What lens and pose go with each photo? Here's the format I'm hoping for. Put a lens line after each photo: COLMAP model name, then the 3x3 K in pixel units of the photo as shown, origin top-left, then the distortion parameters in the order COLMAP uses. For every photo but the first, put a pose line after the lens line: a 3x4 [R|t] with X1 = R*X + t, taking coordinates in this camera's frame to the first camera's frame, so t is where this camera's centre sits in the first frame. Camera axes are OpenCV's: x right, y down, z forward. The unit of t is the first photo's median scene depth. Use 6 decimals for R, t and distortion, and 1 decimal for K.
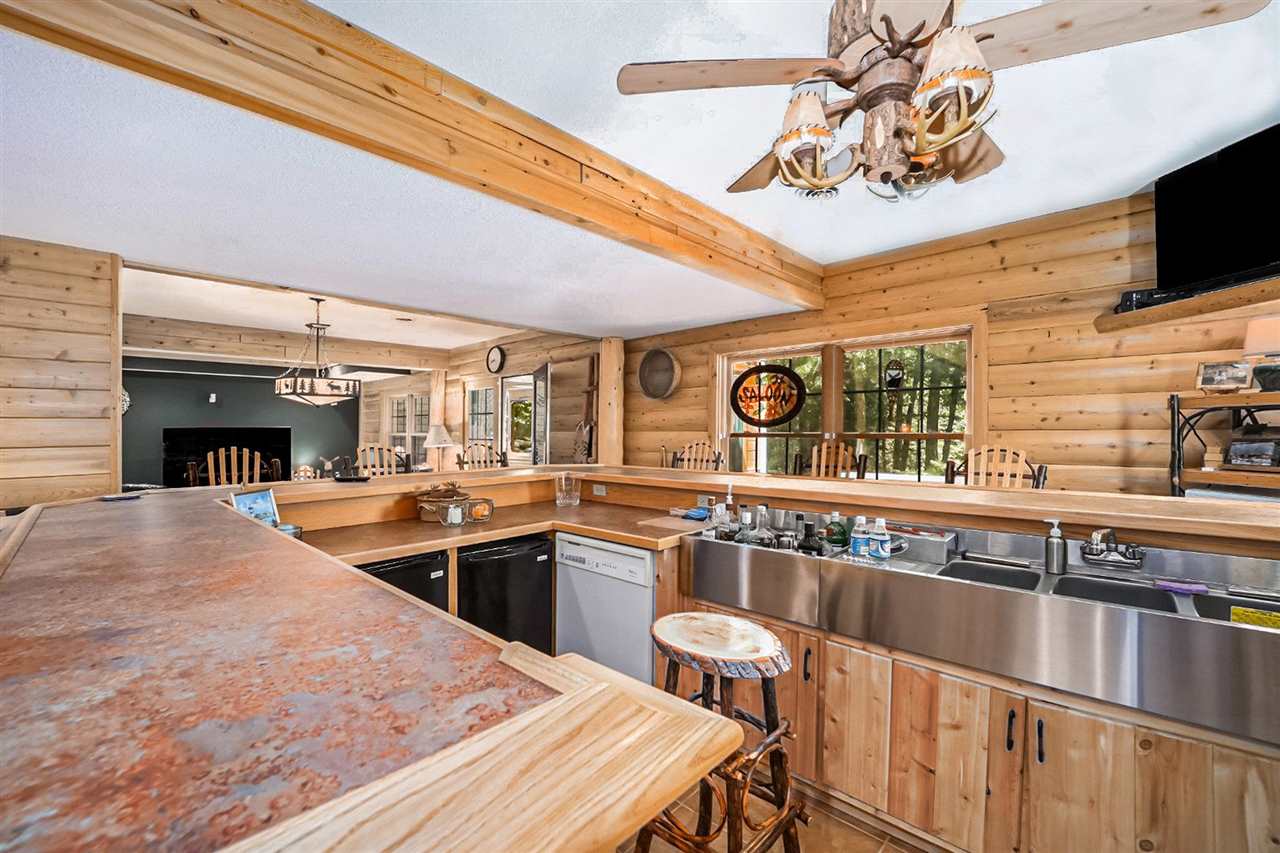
lens RADIAL K [[528.2, 0, 632.3], [0, 528.2, 430.0], [0, 0, 1]] dist [-0.022742, -0.000206]
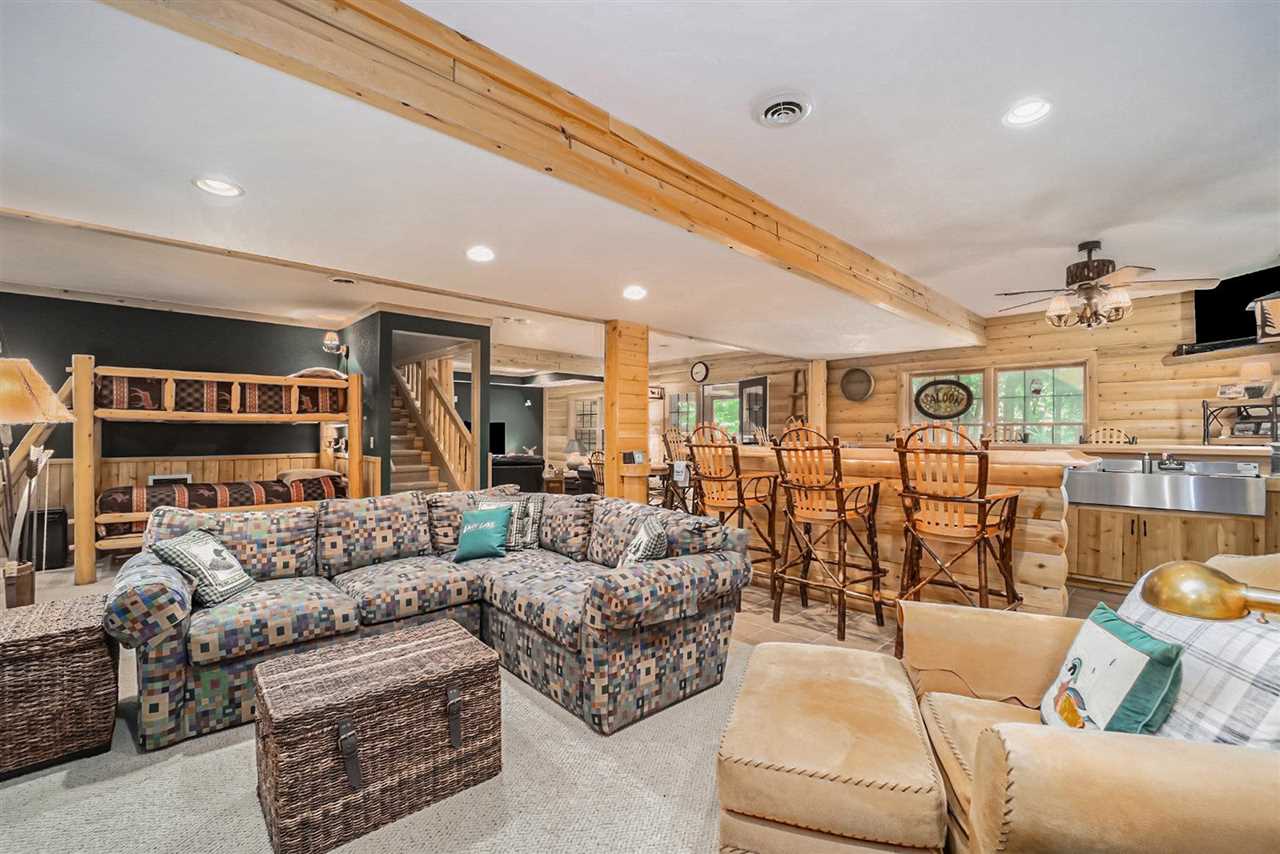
lens RADIAL K [[528.2, 0, 646.6], [0, 528.2, 424.4], [0, 0, 1]] dist [-0.022742, -0.000206]
pose [[0.998624, 0.006906, -0.051983, -0.781568], [-0.007776, 0.999833, -0.016555, 0.059071], [0.051860, 0.016936, 0.998511, -0.858787]]
